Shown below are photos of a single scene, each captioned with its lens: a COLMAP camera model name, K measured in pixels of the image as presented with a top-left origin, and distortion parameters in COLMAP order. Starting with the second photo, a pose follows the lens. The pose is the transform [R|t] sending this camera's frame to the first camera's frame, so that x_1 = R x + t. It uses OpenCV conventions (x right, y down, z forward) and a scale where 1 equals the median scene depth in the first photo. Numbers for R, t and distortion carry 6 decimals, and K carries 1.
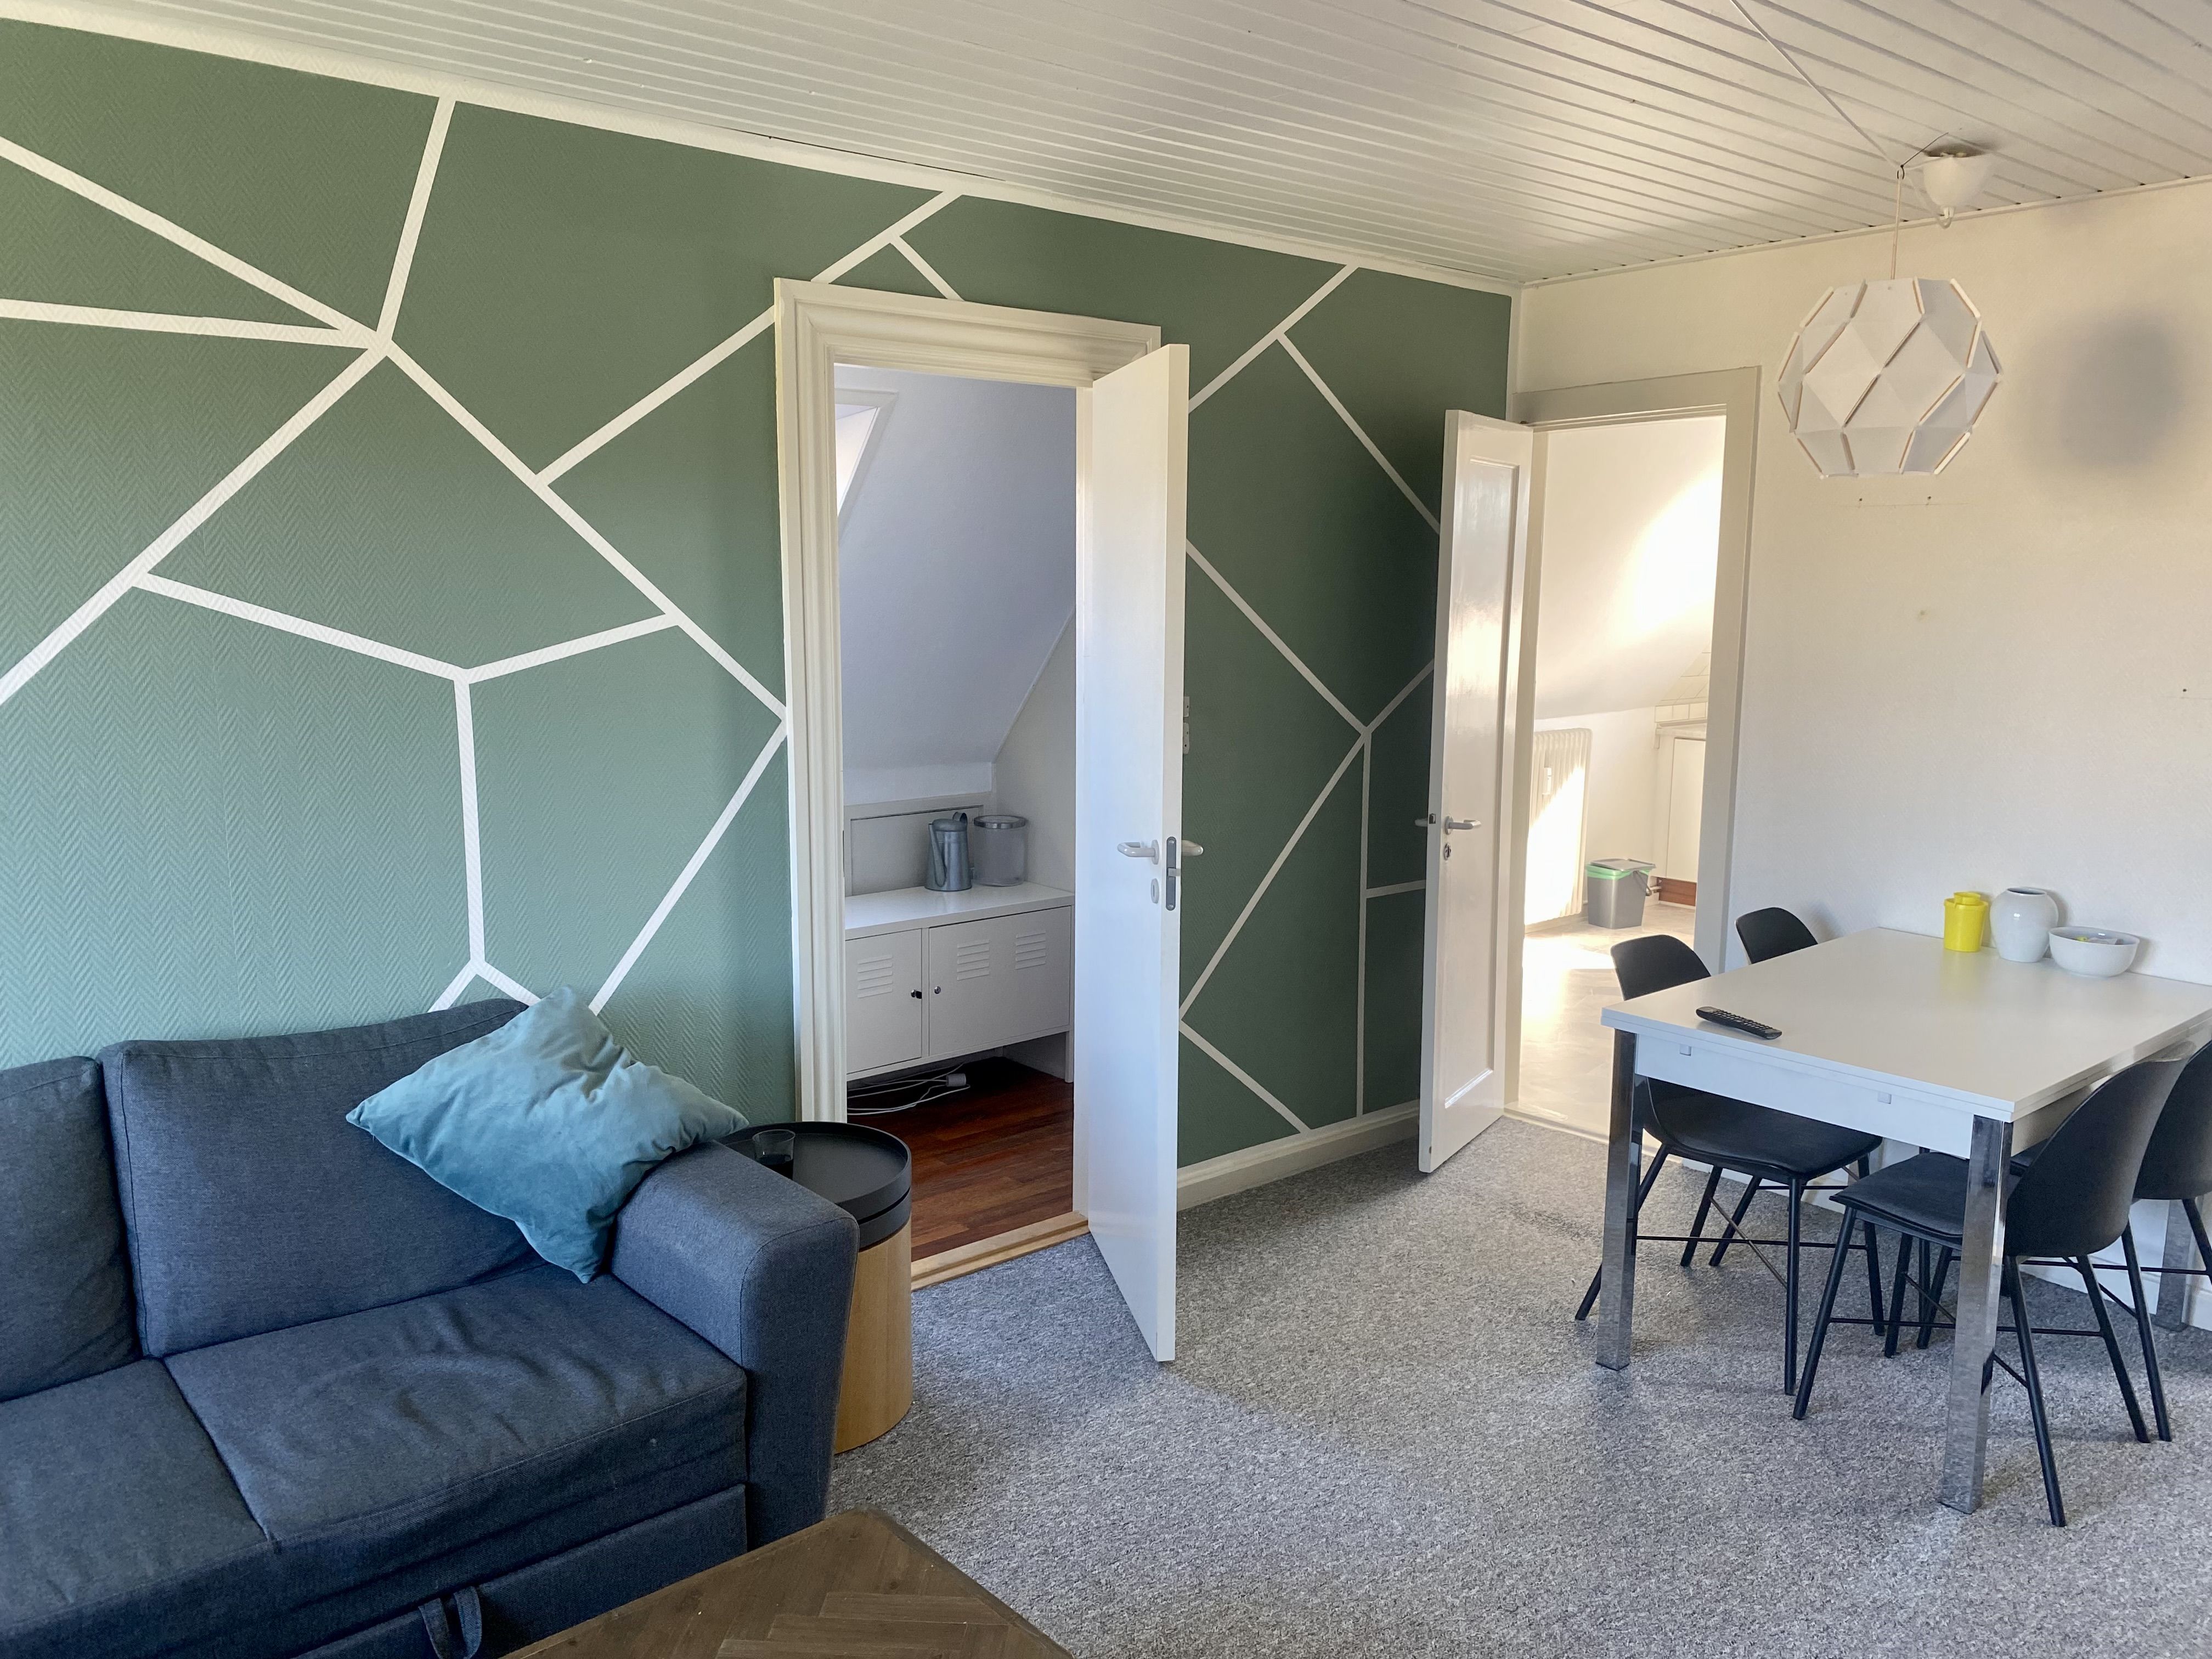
lens RADIAL K [[1685.9, 0, 1107.1], [0, 1685.9, 834.9], [0, 0, 1]] dist [0.009843, 0.002305]
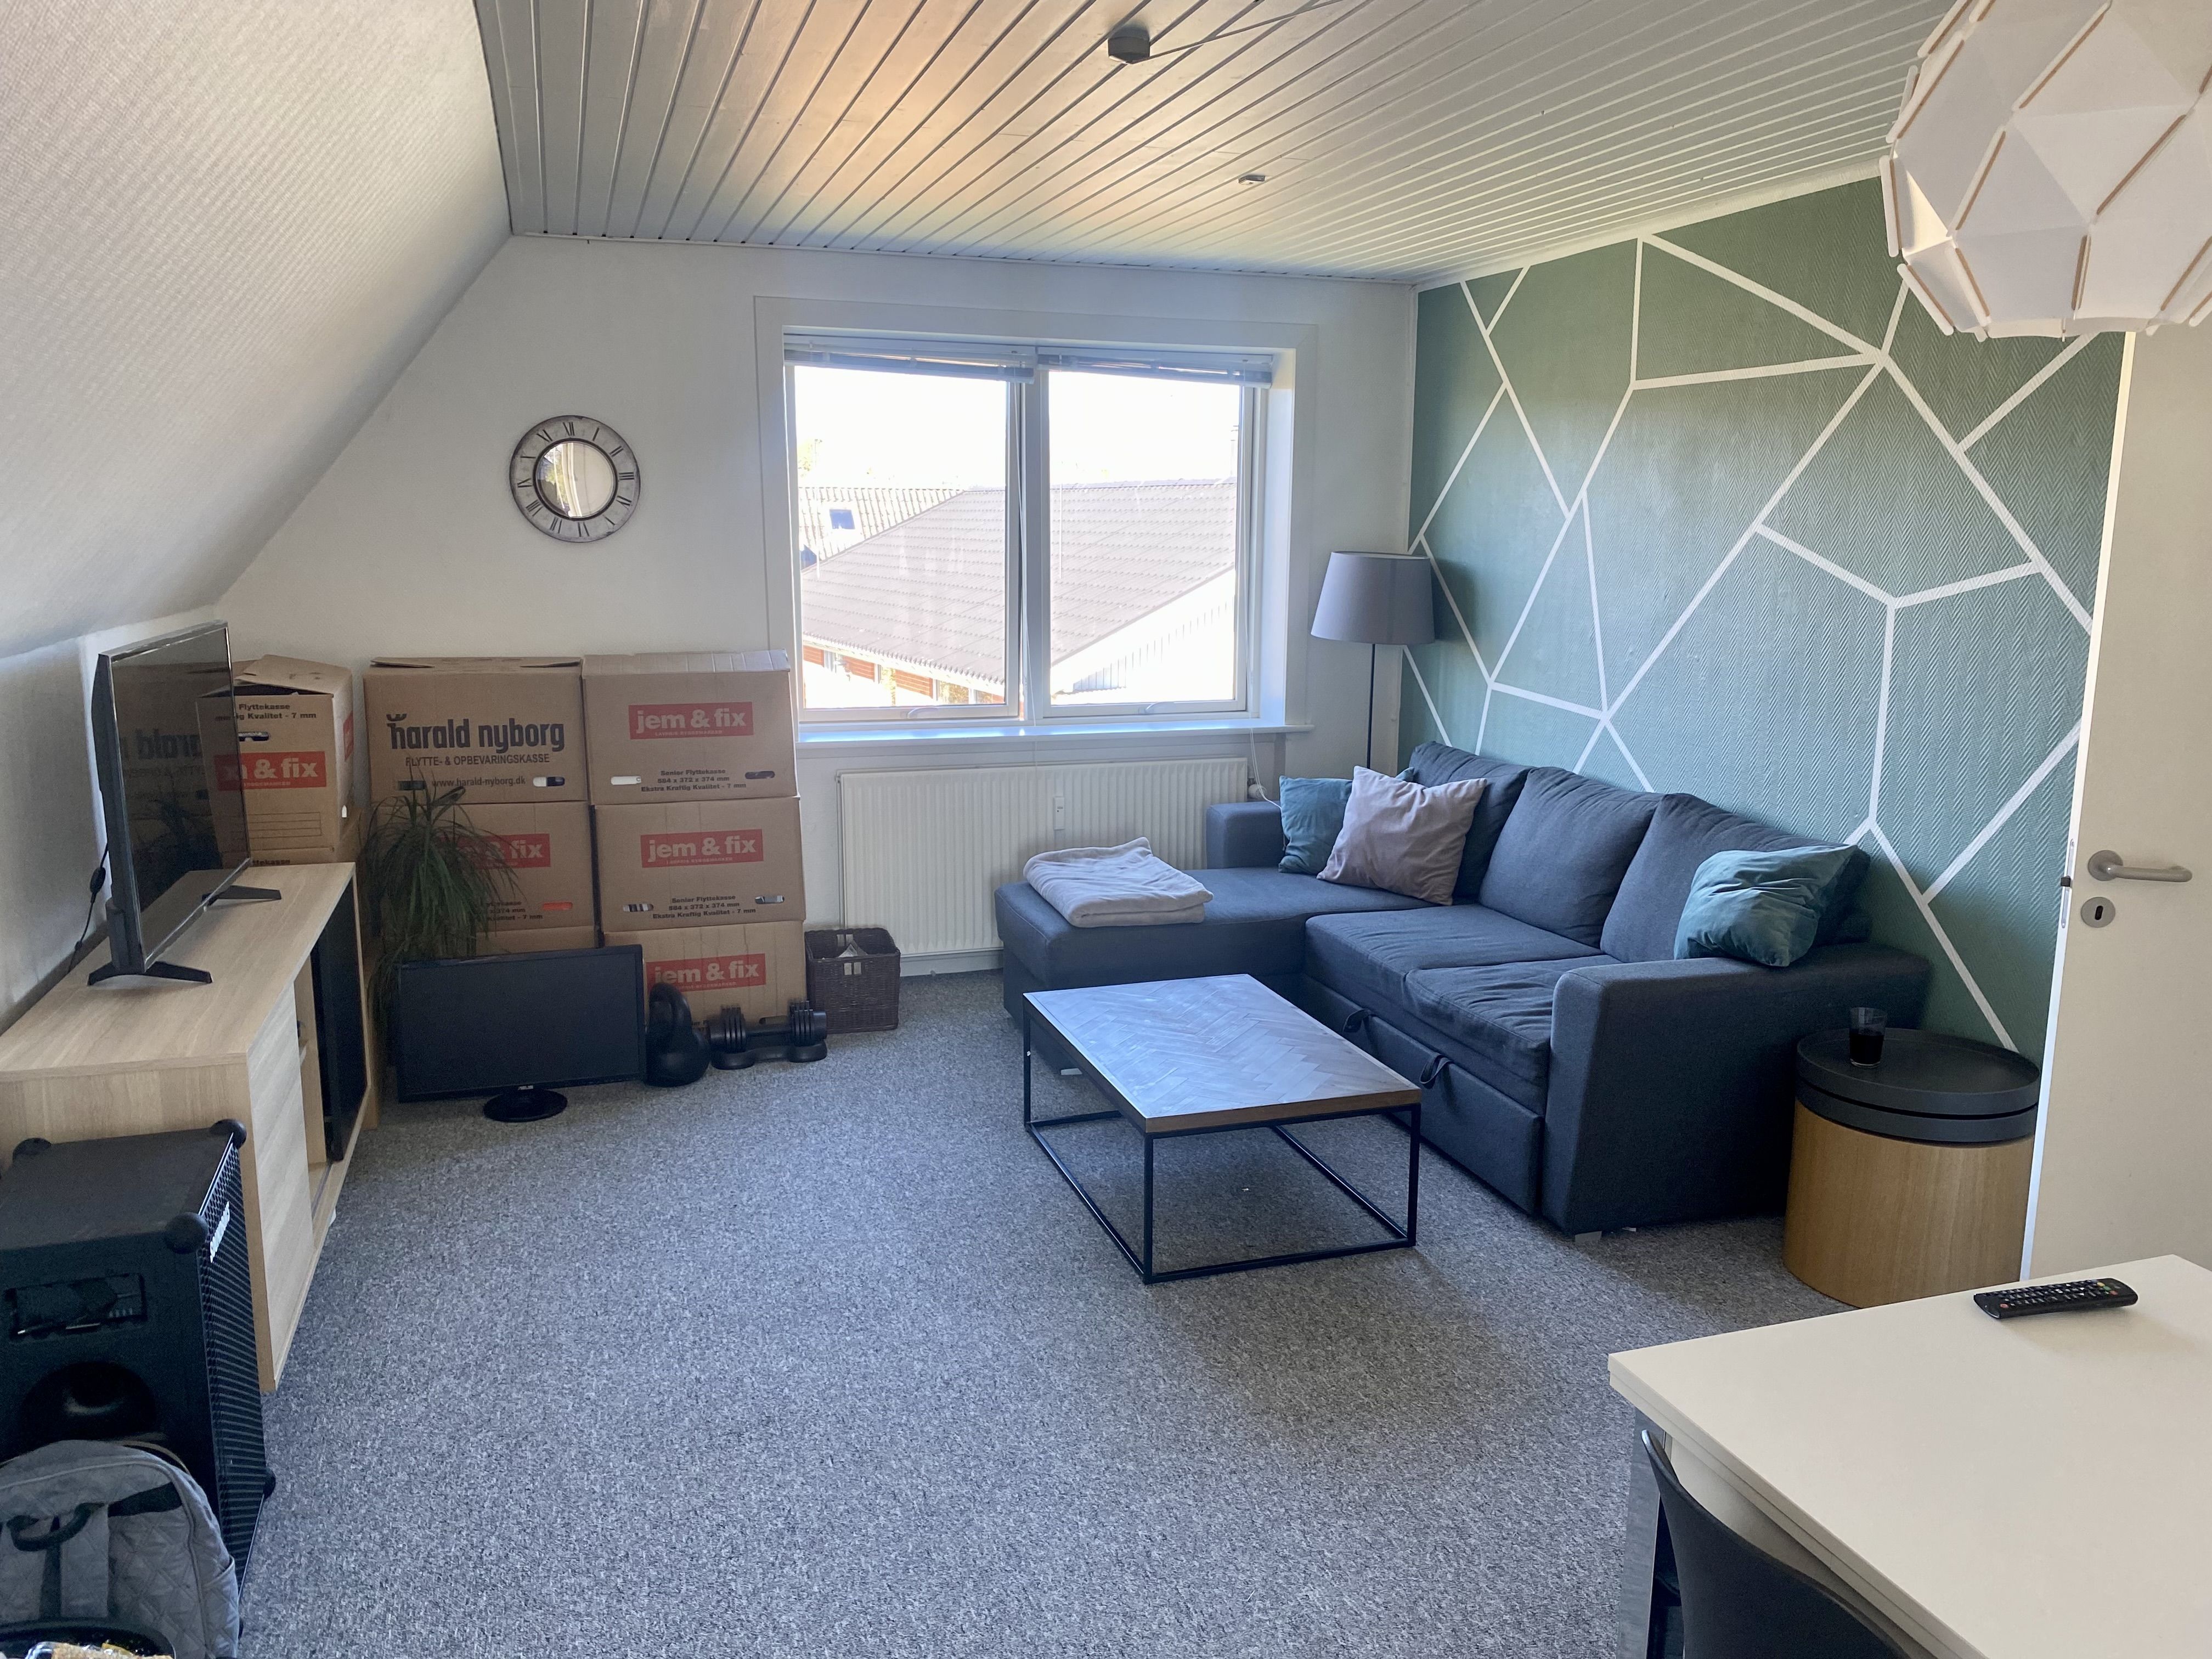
lens RADIAL K [[1685.9, 0, 1107.5], [0, 1685.9, 828.0], [0, 0, 1]] dist [0.009843, 0.002305]
pose [[-0.387148, 0.161717, -0.907725, 1.141352], [-0.147911, 0.960854, 0.234267, -0.150854], [0.910076, 0.224958, -0.348073, 0.989654]]
